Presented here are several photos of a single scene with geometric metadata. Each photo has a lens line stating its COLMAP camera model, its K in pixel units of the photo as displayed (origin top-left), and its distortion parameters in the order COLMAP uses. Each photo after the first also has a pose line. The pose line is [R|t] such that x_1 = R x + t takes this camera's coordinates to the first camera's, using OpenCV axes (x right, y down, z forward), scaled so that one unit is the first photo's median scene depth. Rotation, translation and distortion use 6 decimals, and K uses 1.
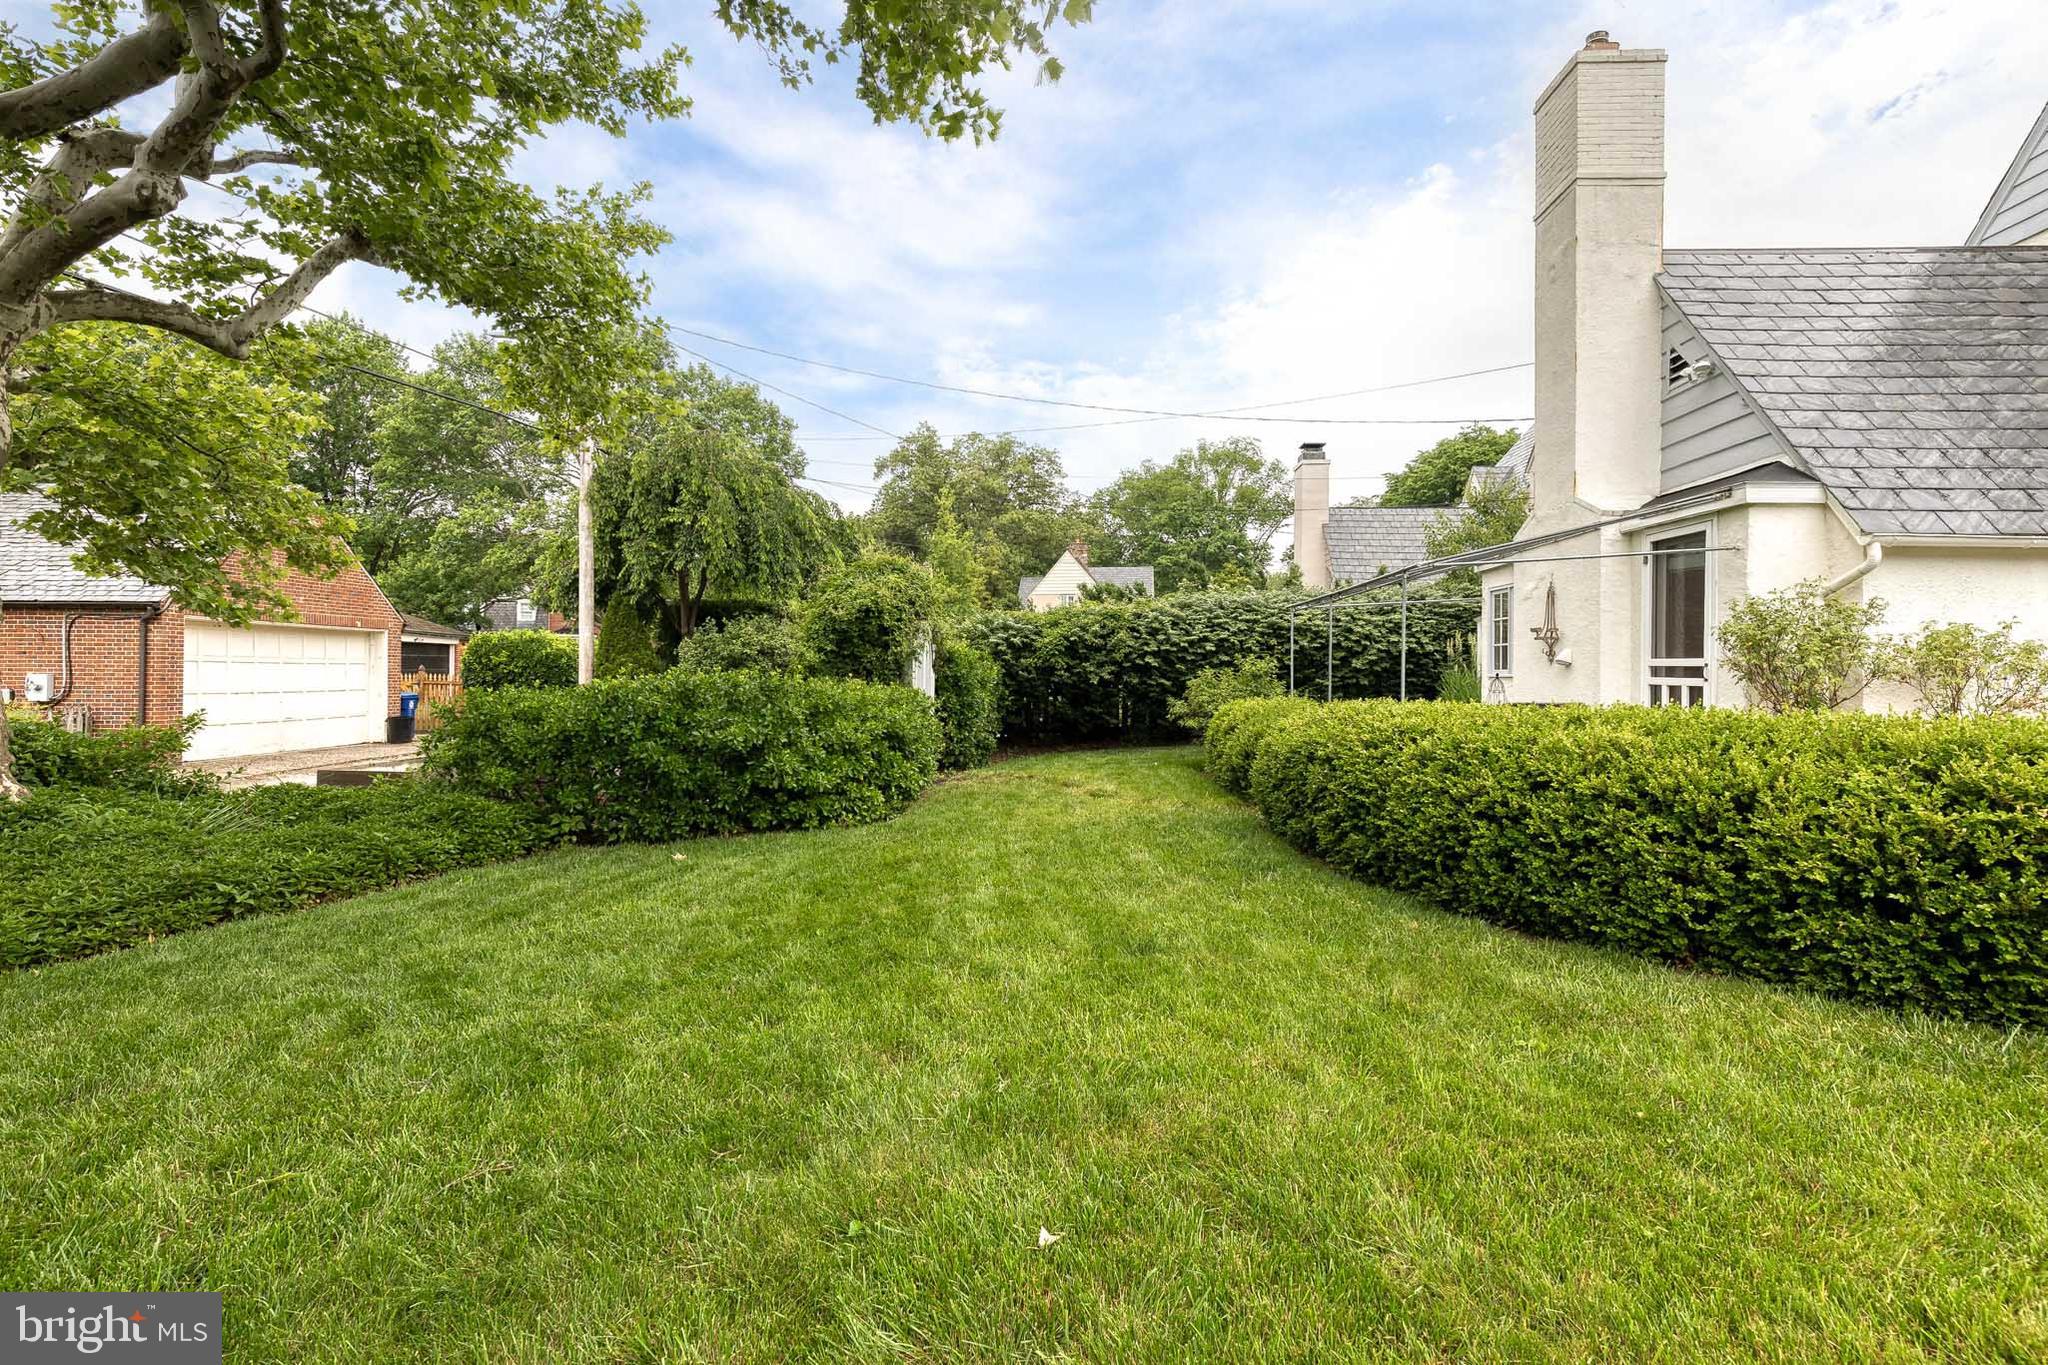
lens RADIAL K [[936.1, 0, 1038.8], [0, 936.1, 669.4], [0, 0, 1]] dist [0.000606, -0.000419]
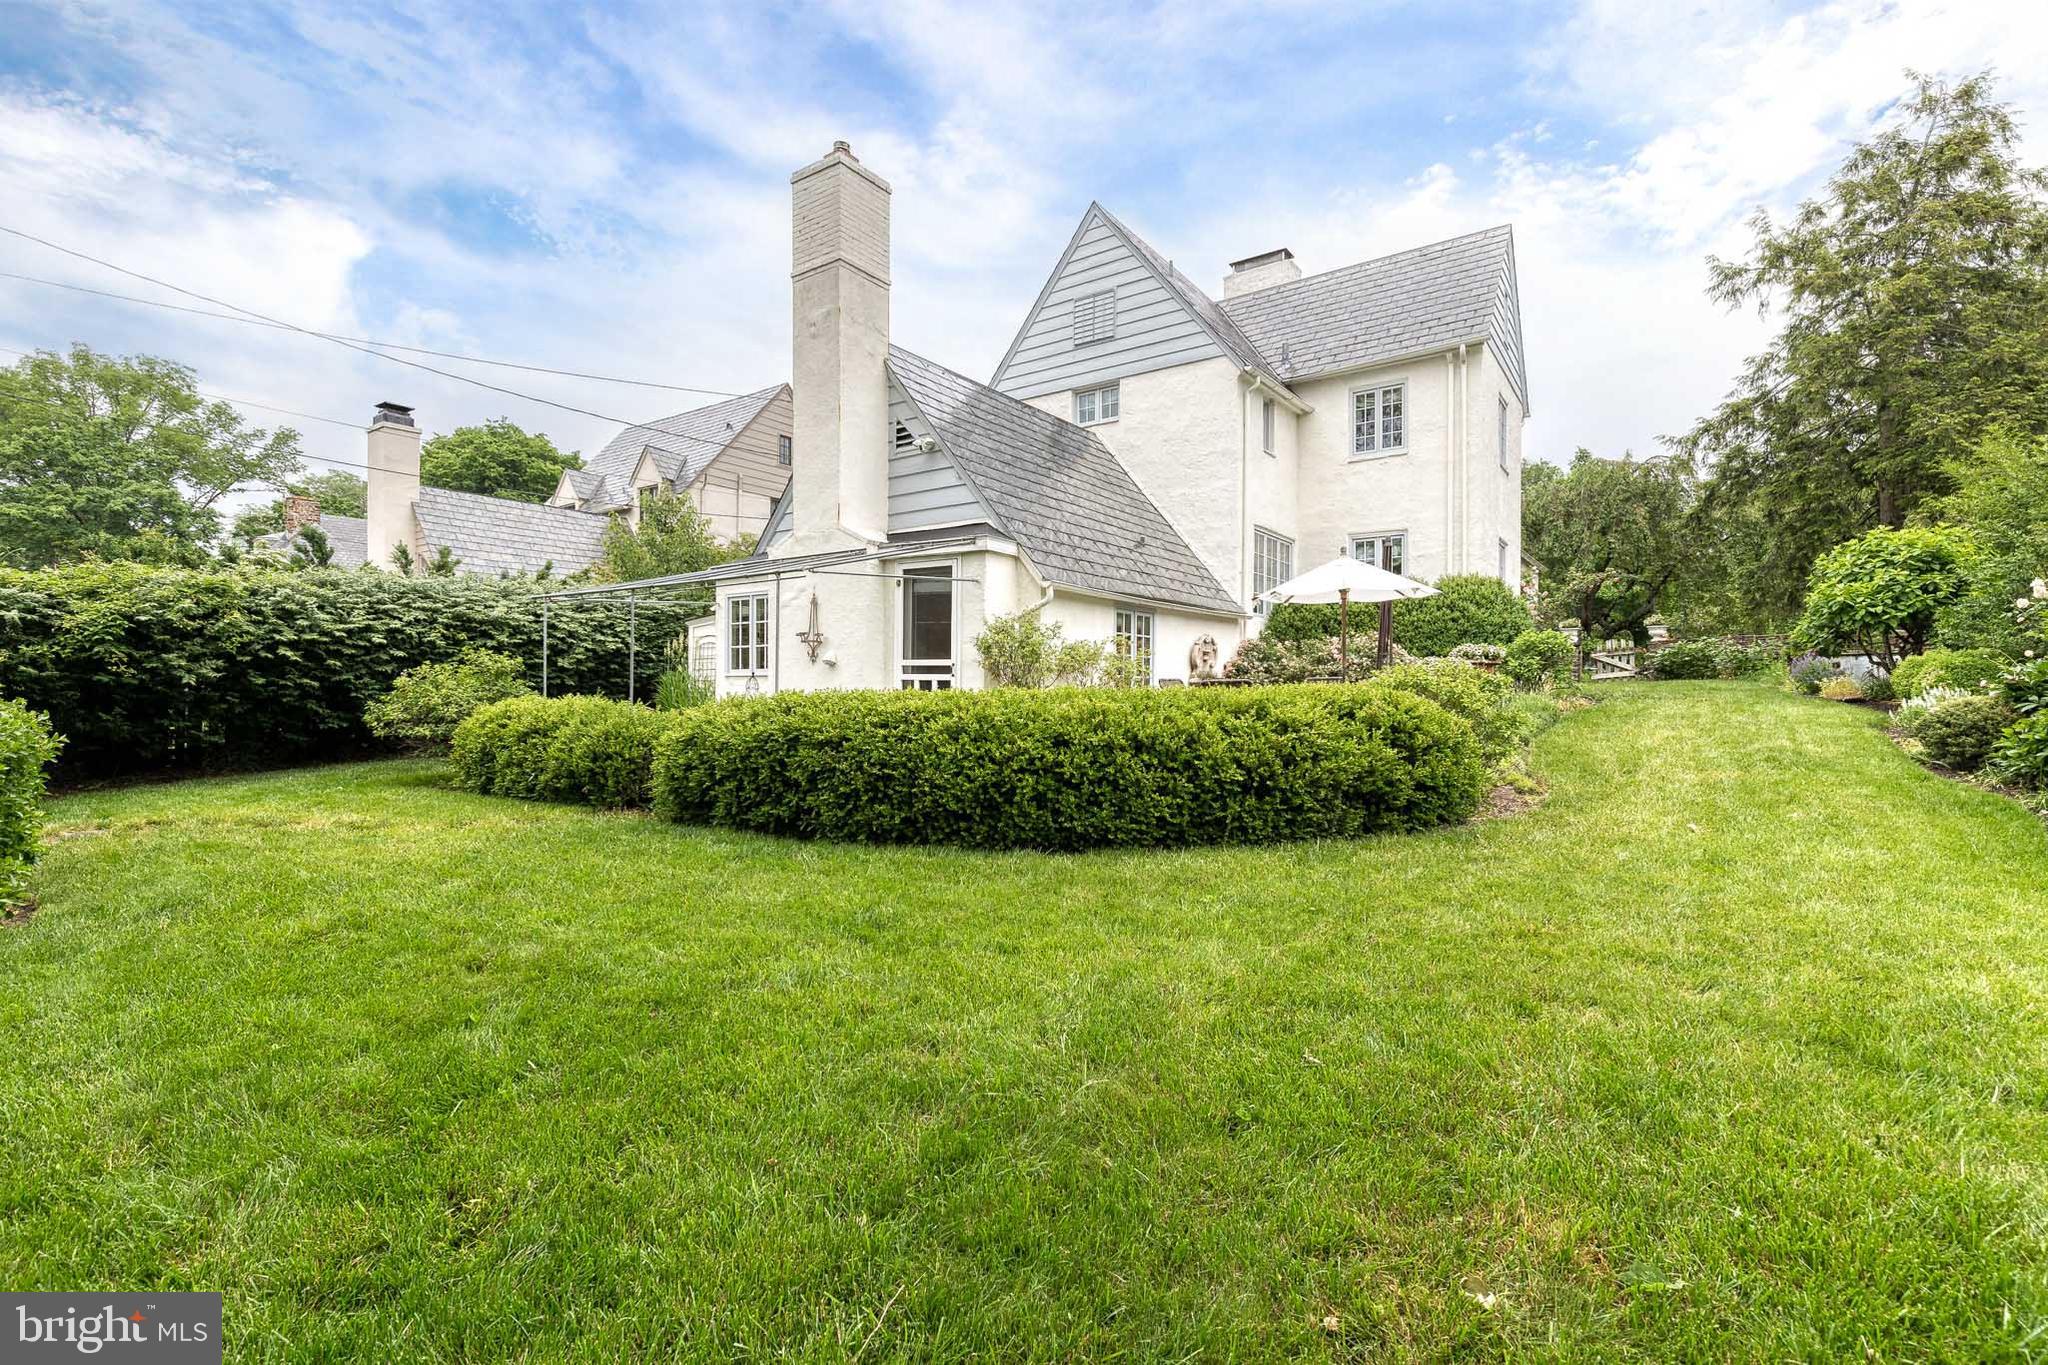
lens RADIAL K [[936.1, 0, 1034.0], [0, 936.1, 693.6], [0, 0, 1]] dist [0.000606, -0.000419]
pose [[0.530753, -0.009166, 0.847477, -0.310498], [-0.004620, 0.999895, 0.013708, 0.014895], [-0.847514, -0.011191, 0.530656, 0.144000]]
